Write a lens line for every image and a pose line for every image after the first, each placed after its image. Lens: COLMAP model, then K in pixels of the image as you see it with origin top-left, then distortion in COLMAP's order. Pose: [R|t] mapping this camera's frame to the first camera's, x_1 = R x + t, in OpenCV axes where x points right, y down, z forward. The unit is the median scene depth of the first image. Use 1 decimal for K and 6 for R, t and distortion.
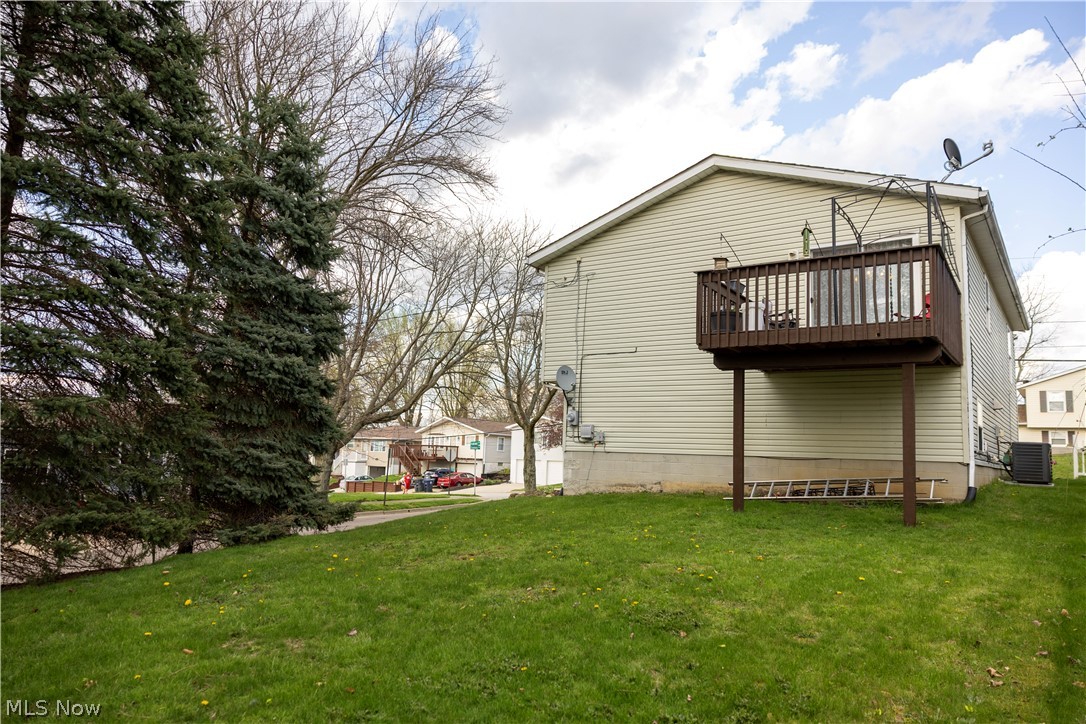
lens RADIAL K [[748.6, 0, 543.0], [0, 748.6, 362.0], [0, 0, 1]] dist [-0.000751, 0.000050]
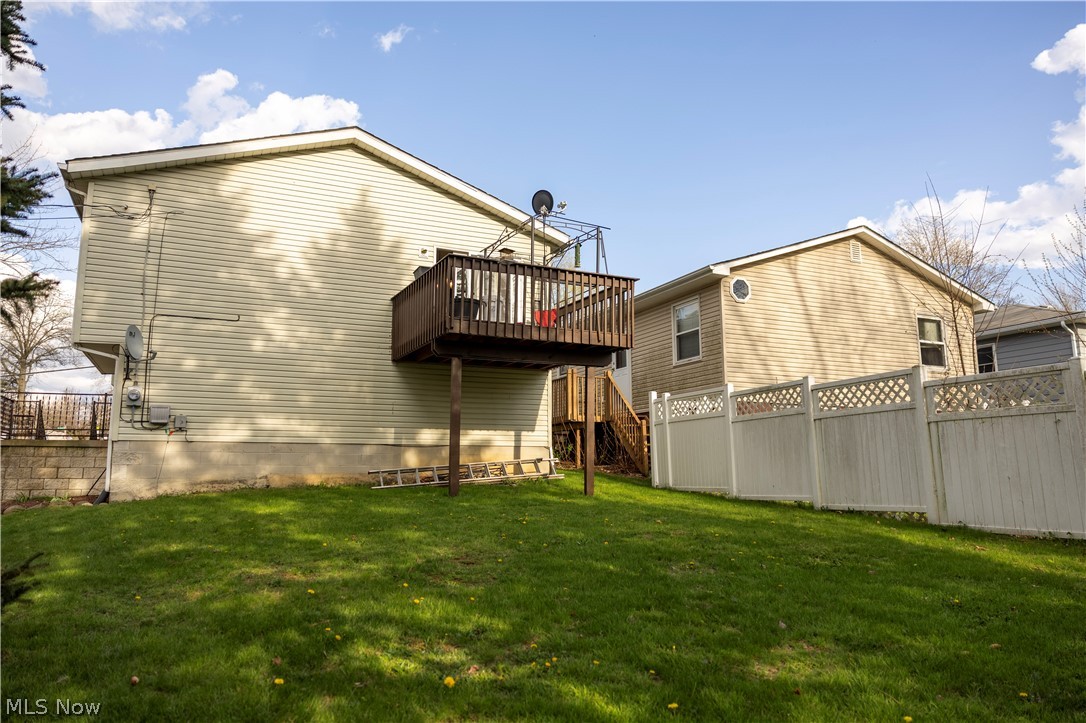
lens RADIAL K [[748.6, 0, 543.0], [0, 748.6, 361.5], [0, 0, 1]] dist [-0.000751, 0.000050]
pose [[0.494770, 0.094135, 0.863910, -0.419999], [-0.089364, 0.994357, -0.057170, 0.048534], [-0.864417, -0.048916, 0.500390, 0.289807]]
